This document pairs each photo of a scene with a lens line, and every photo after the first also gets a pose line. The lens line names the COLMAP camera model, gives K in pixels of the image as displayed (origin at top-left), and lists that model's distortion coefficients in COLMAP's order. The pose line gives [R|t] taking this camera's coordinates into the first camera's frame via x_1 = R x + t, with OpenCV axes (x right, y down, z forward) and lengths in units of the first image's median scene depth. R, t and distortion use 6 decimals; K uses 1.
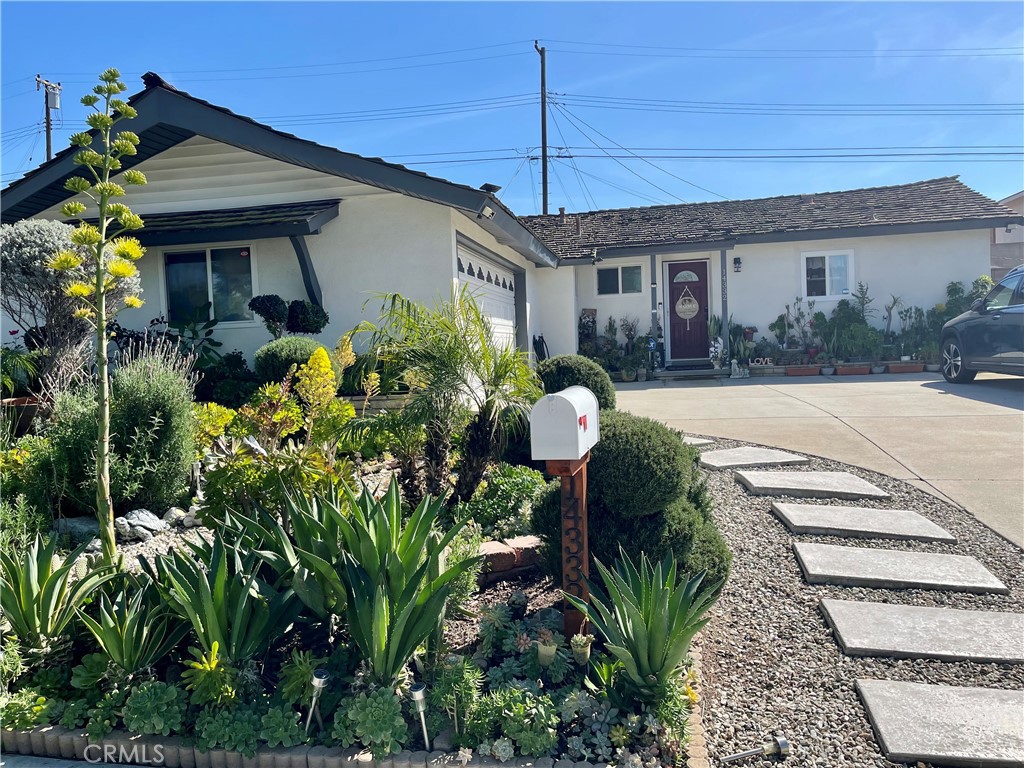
lens RADIAL K [[773.9, 0, 510.2], [0, 773.9, 384.8], [0, 0, 1]] dist [0.064134, -0.076878]
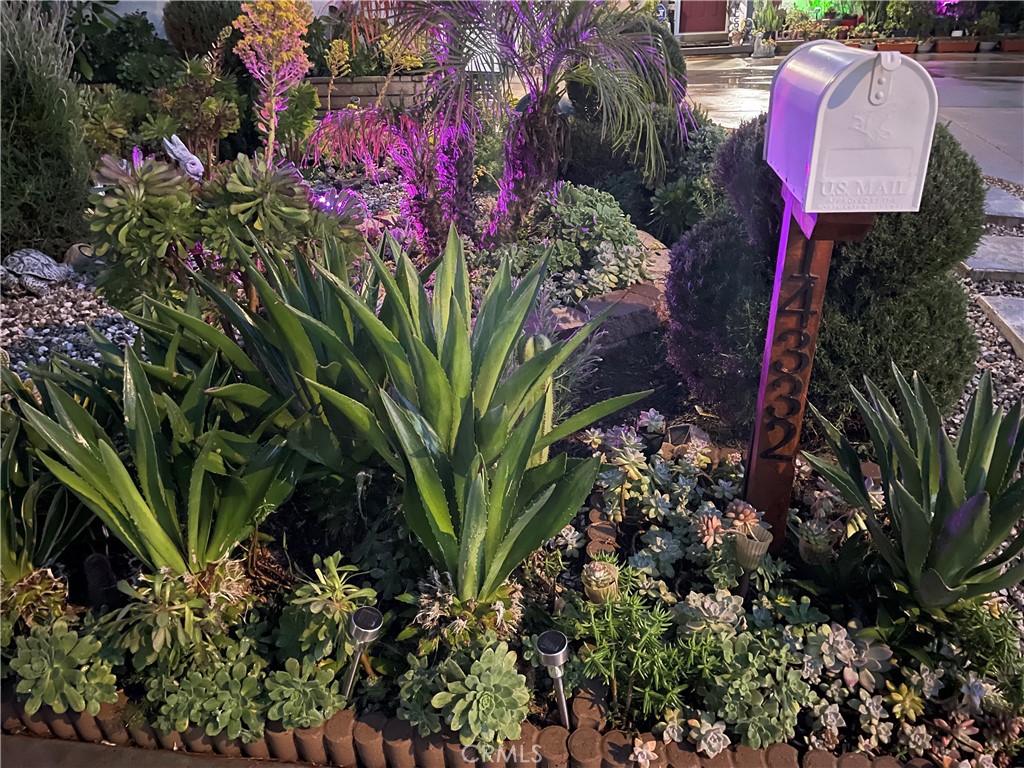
lens RADIAL K [[773.9, 0, 507.6], [0, 773.9, 392.4], [0, 0, 1]] dist [0.064134, -0.076878]
pose [[0.998401, -0.017222, 0.053839, -0.030775], [-0.004659, 0.924139, 0.382028, 0.003846], [-0.056334, -0.381668, 0.922581, 0.099438]]
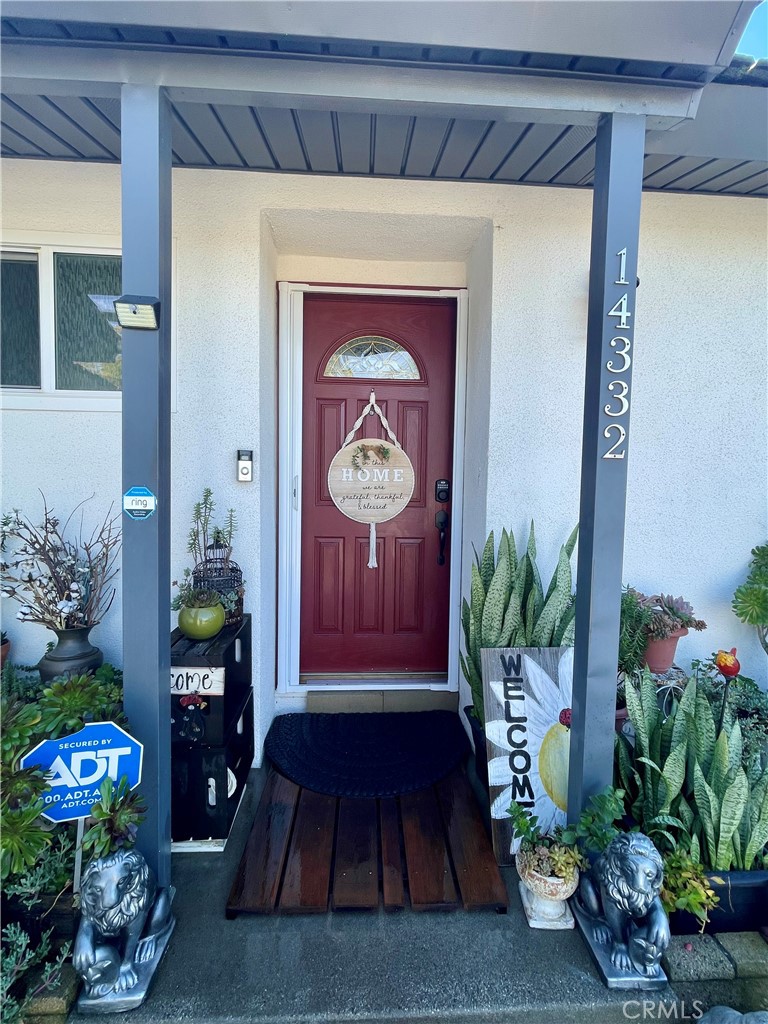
lens RADIAL K [[439.2, 0, 384.6], [0, 439.2, 510.6], [0, 0, 1]] dist [-0.009127, 0.001579]
pose [[0.969127, 0.046524, 0.242133, 0.219479], [-0.046958, 0.998889, -0.003981, -0.098657], [-0.242049, -0.007512, 0.970235, 0.955198]]
